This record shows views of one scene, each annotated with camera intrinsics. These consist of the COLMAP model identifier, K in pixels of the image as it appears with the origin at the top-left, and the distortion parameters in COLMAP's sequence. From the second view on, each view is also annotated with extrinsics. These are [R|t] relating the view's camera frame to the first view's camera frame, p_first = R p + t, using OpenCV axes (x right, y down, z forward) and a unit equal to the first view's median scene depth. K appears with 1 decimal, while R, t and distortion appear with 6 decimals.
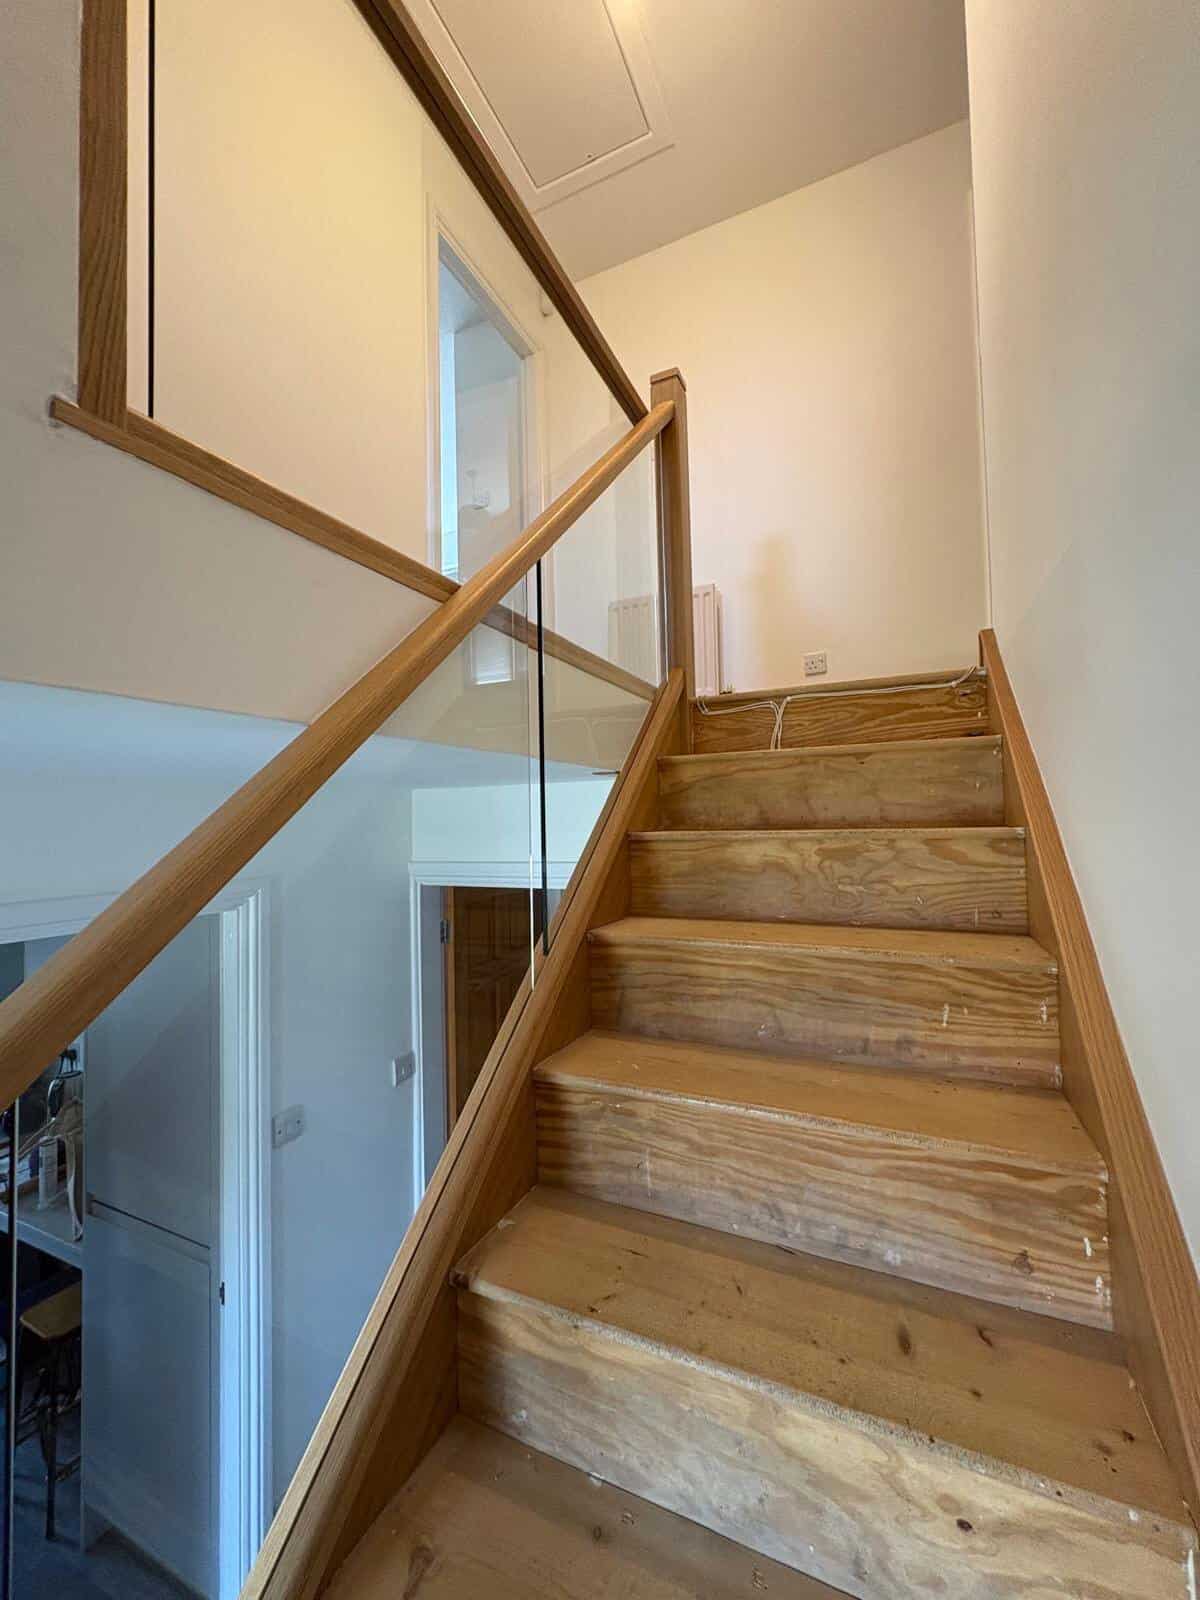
lens RADIAL K [[634.5, 0, 600.2], [0, 634.5, 799.5], [0, 0, 1]] dist [0.001723, 0.000073]
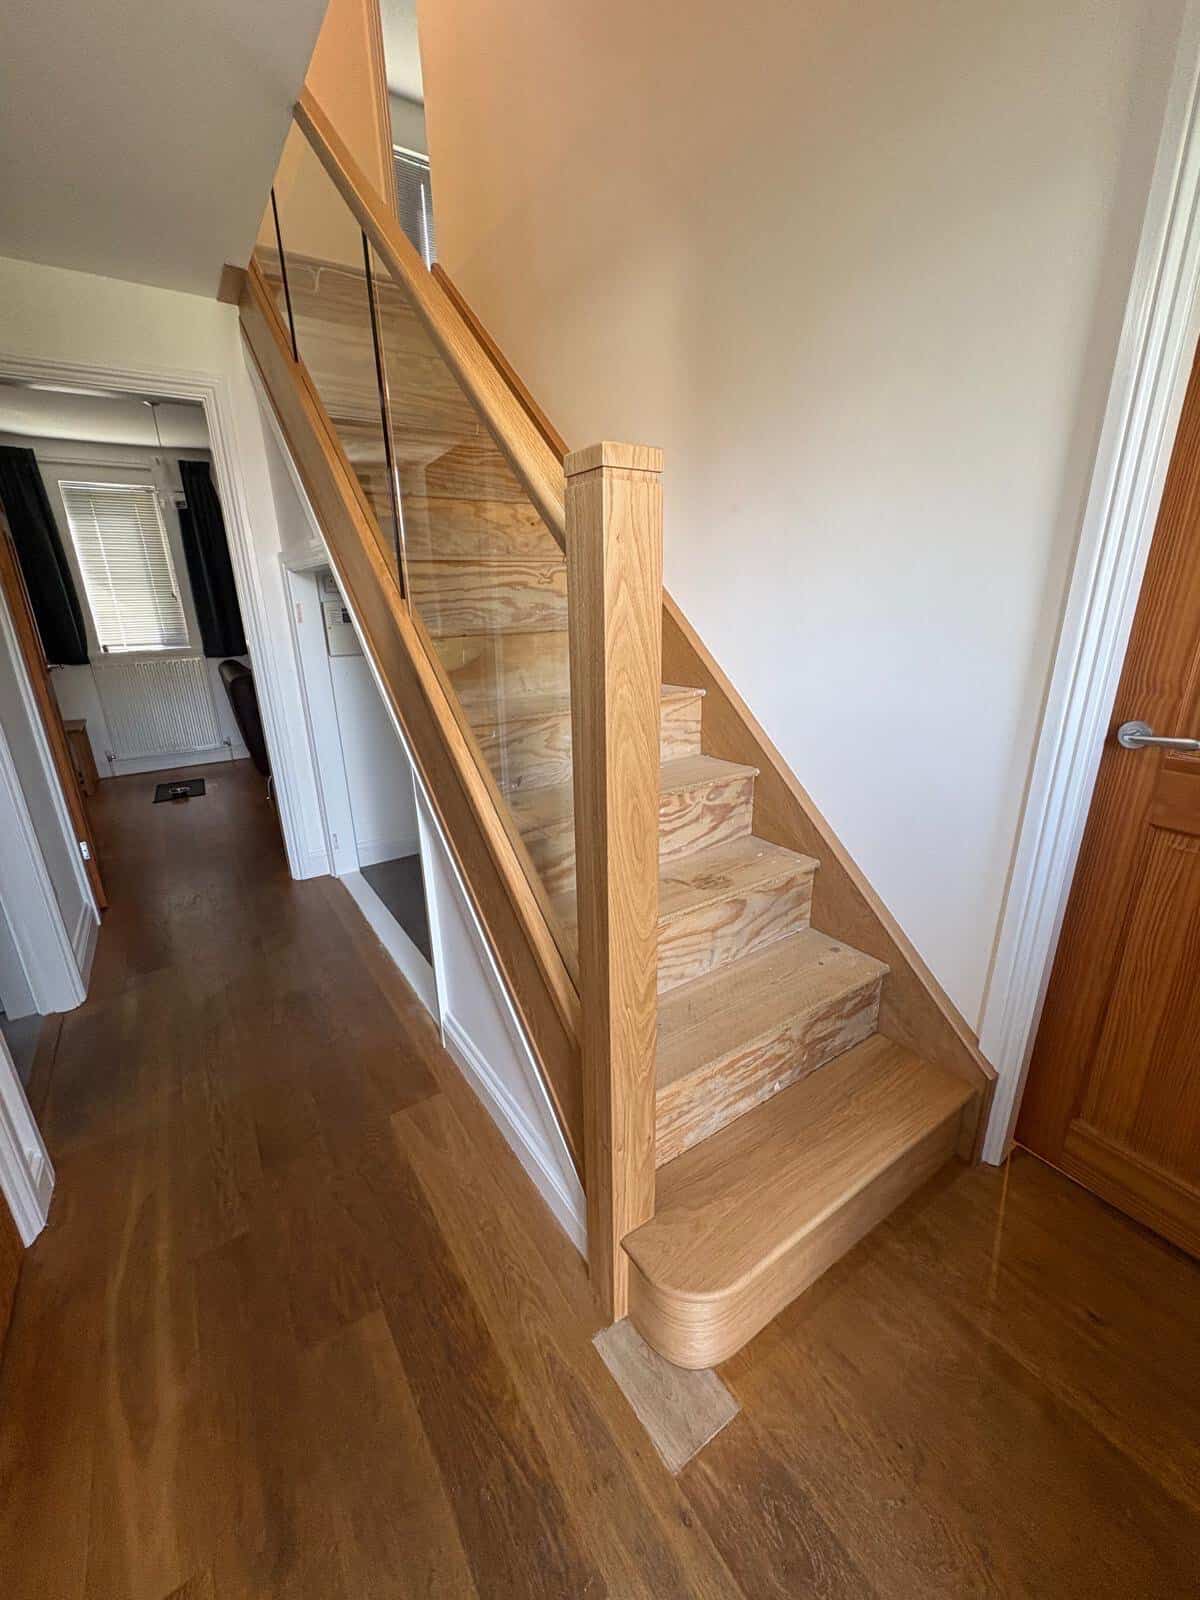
lens RADIAL K [[634.5, 0, 603.0], [0, 634.5, 802.9], [0, 0, 1]] dist [0.001723, 0.000073]
pose [[0.518883, -0.254848, 0.815974, -1.830658], [-0.023433, 0.949929, 0.311586, 1.127068], [-0.854524, -0.180797, 0.486930, -0.966958]]
